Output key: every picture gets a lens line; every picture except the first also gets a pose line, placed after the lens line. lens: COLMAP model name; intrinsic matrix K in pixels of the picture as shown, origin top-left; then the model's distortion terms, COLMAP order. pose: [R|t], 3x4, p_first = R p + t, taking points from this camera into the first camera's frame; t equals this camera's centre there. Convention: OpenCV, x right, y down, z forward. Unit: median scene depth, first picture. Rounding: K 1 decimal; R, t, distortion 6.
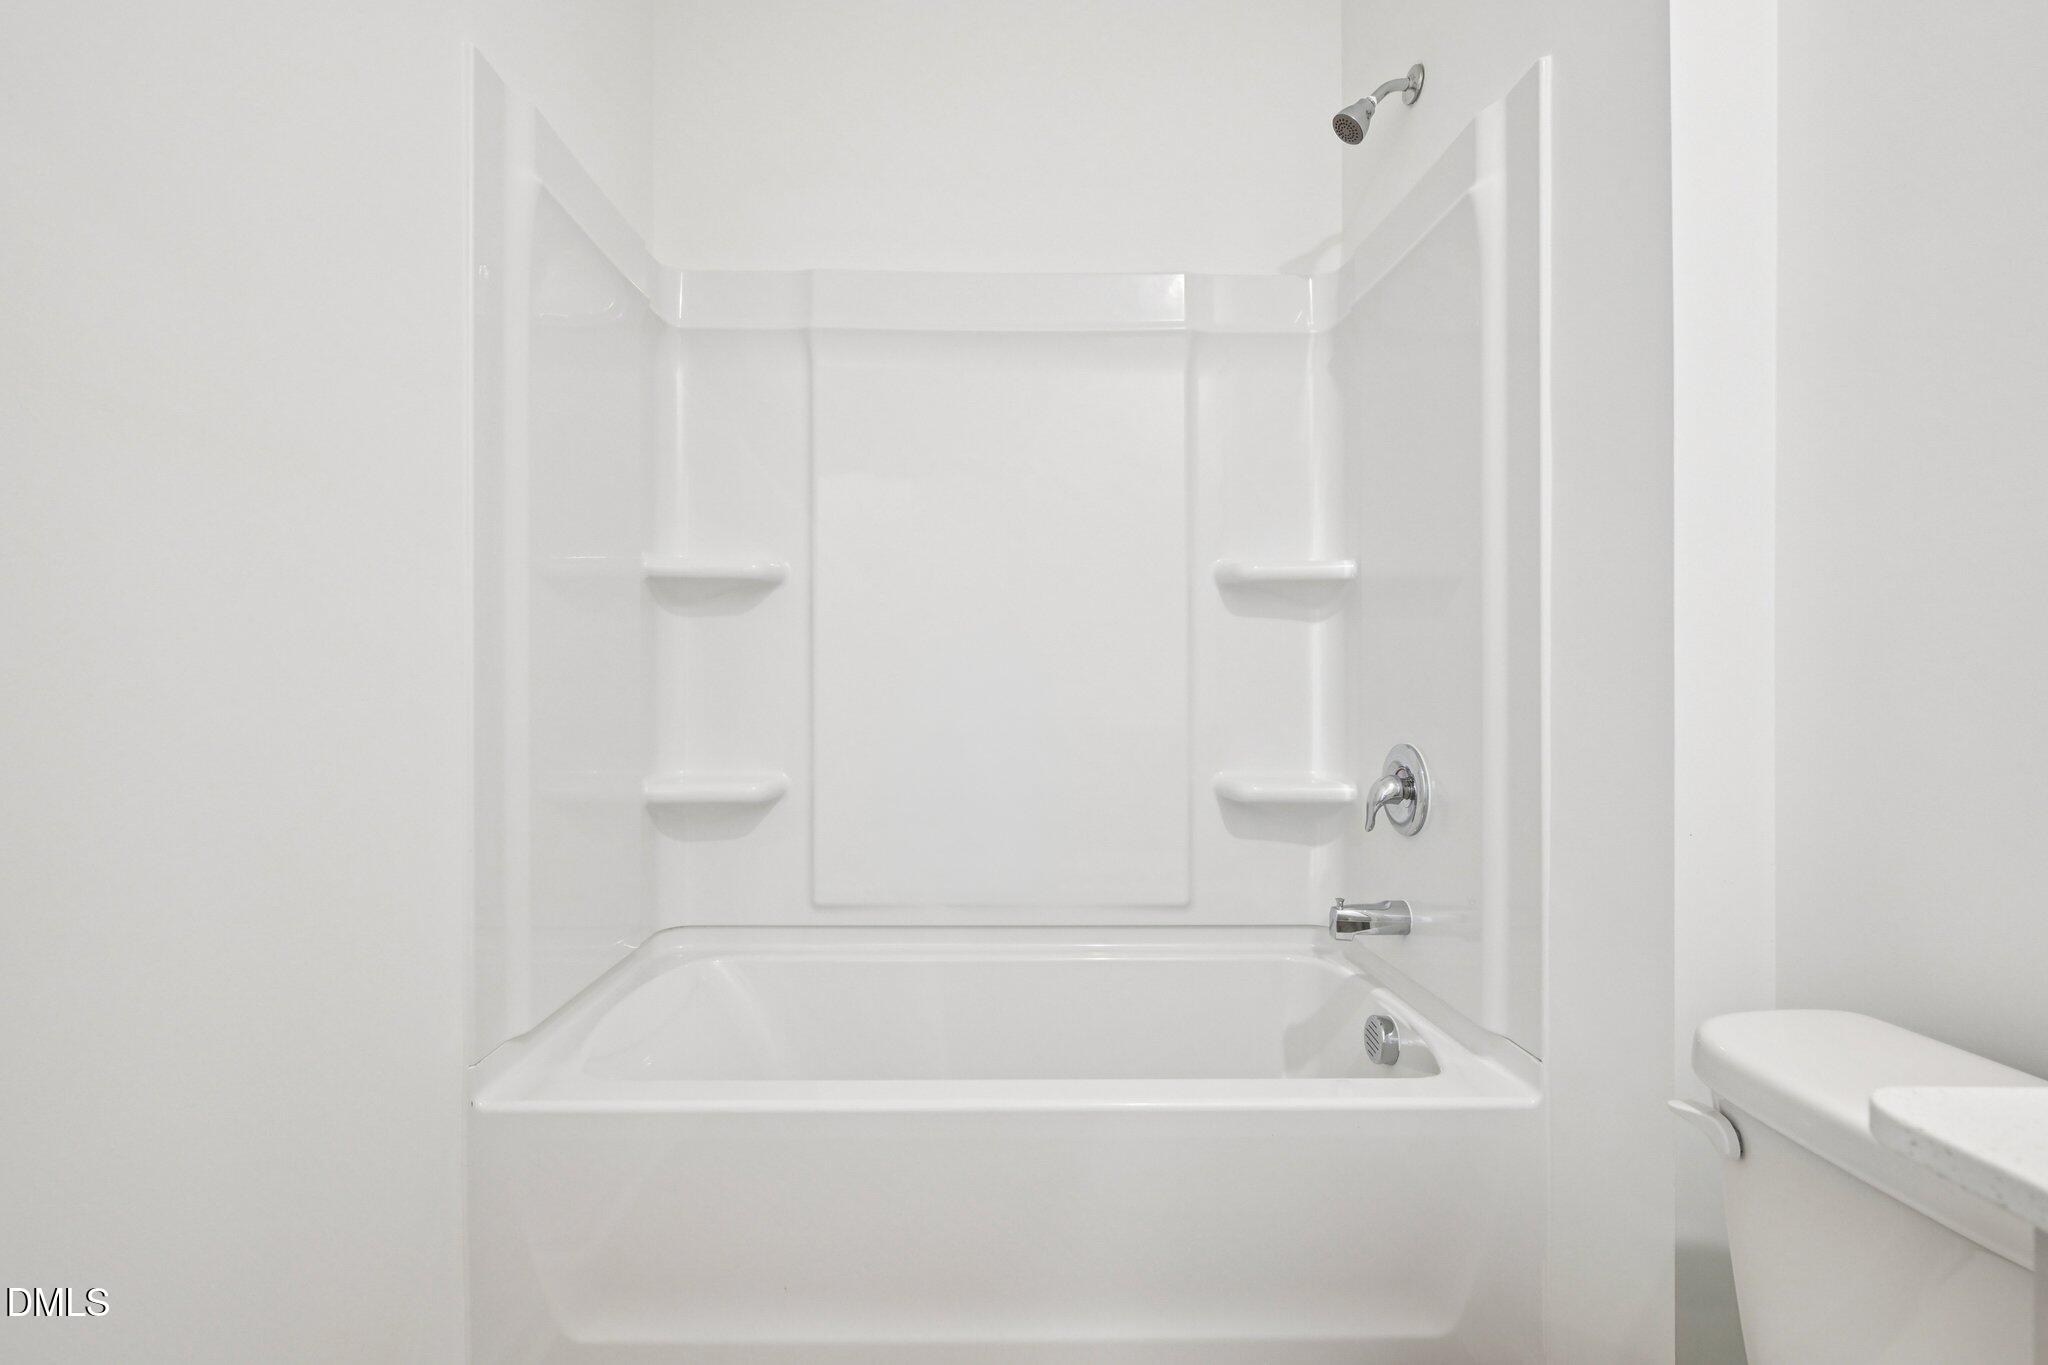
lens RADIAL K [[727.4, 0, 1171.6], [0, 727.4, 674.2], [0, 0, 1]] dist [-0.002490, -0.000061]
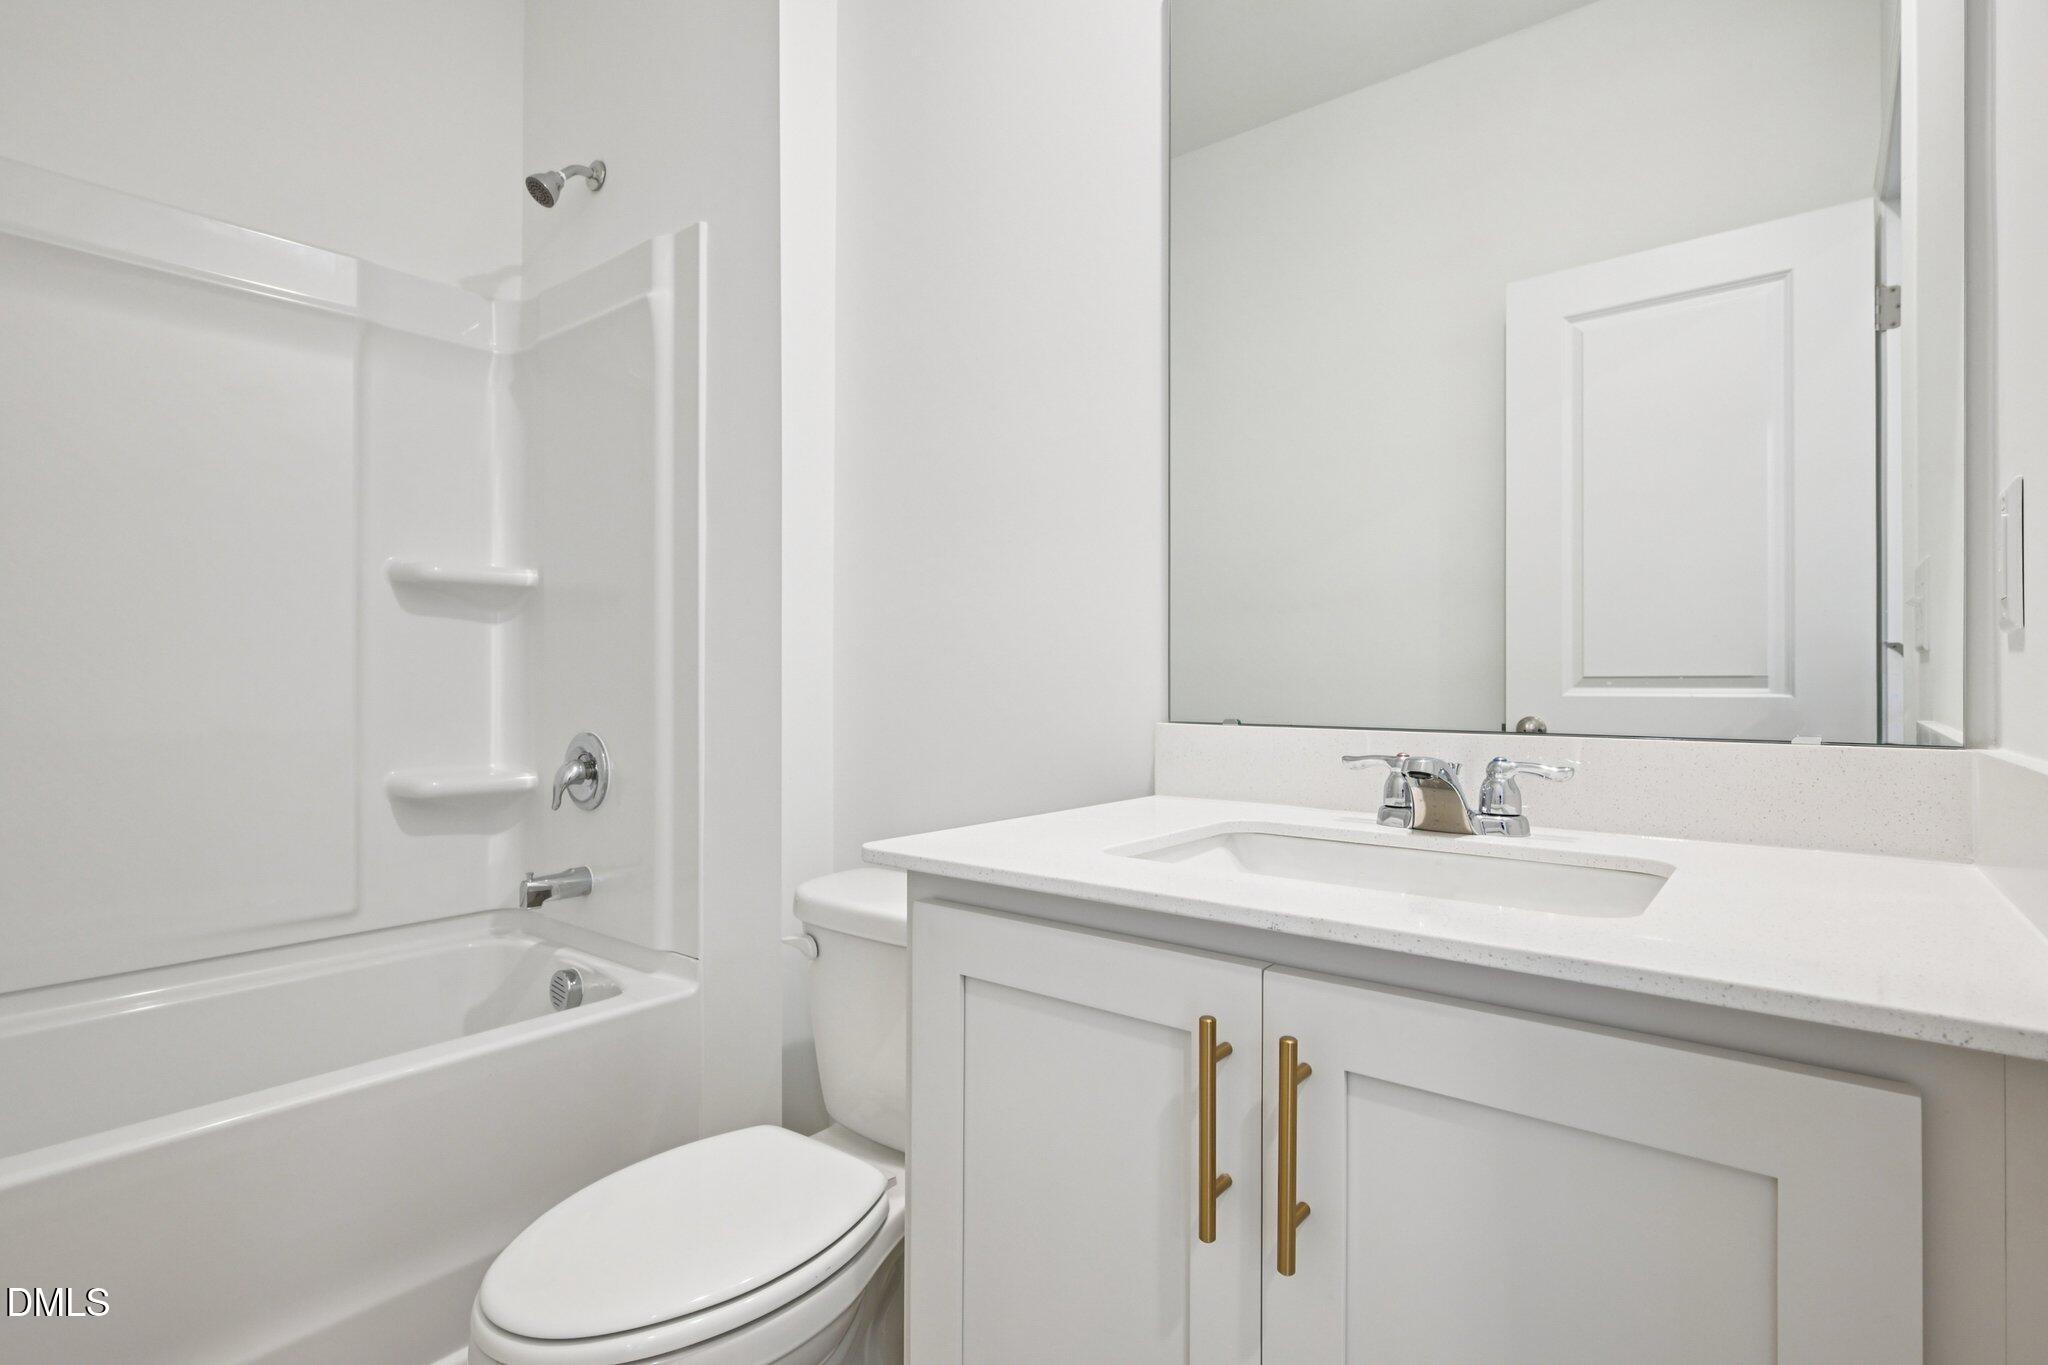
lens RADIAL K [[989.3, 0, 1024.0], [0, 989.3, 682.5], [0, 0, 1]] dist [-0.001138, -0.000134]
pose [[0.638538, -0.001877, 0.769588, -0.453143], [-0.002923, 0.999984, 0.004864, 0.005065], [-0.769585, -0.005355, 0.638522, -0.558289]]
